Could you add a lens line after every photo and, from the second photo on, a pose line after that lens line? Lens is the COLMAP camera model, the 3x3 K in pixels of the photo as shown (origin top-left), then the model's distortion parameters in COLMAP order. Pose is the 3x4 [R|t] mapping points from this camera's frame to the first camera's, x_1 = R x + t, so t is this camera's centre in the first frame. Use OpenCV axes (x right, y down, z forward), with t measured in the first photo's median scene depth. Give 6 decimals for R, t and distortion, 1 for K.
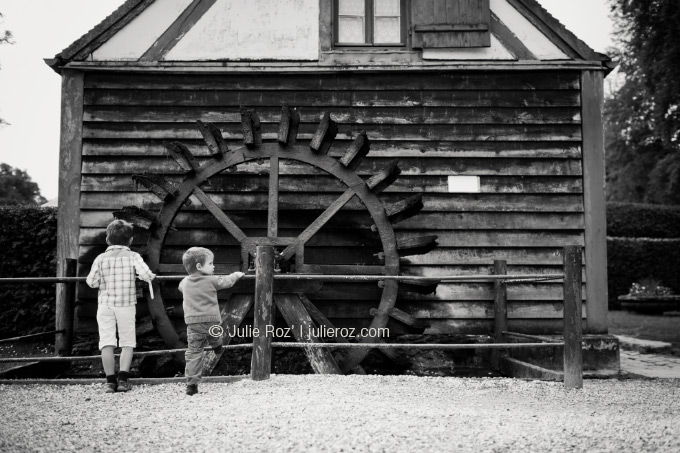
lens RADIAL K [[672.0, 0, 340.0], [0, 672.0, 226.5], [0, 0, 1]] dist [-0.009694, -0.008739]
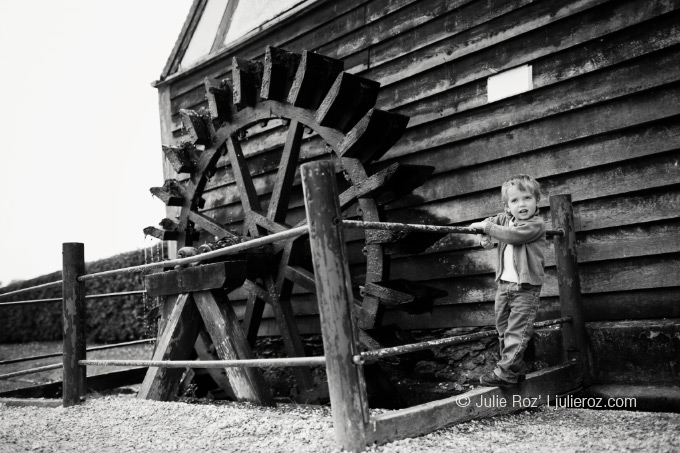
lens RADIAL K [[672.0, 0, 340.0], [0, 672.0, 226.5], [0, 0, 1]] dist [-0.009694, -0.008739]
pose [[0.704289, -0.143948, -0.695166, 0.487156], [0.166442, 0.985415, -0.035423, 0.063240], [0.690126, -0.090757, 0.717976, 0.433672]]
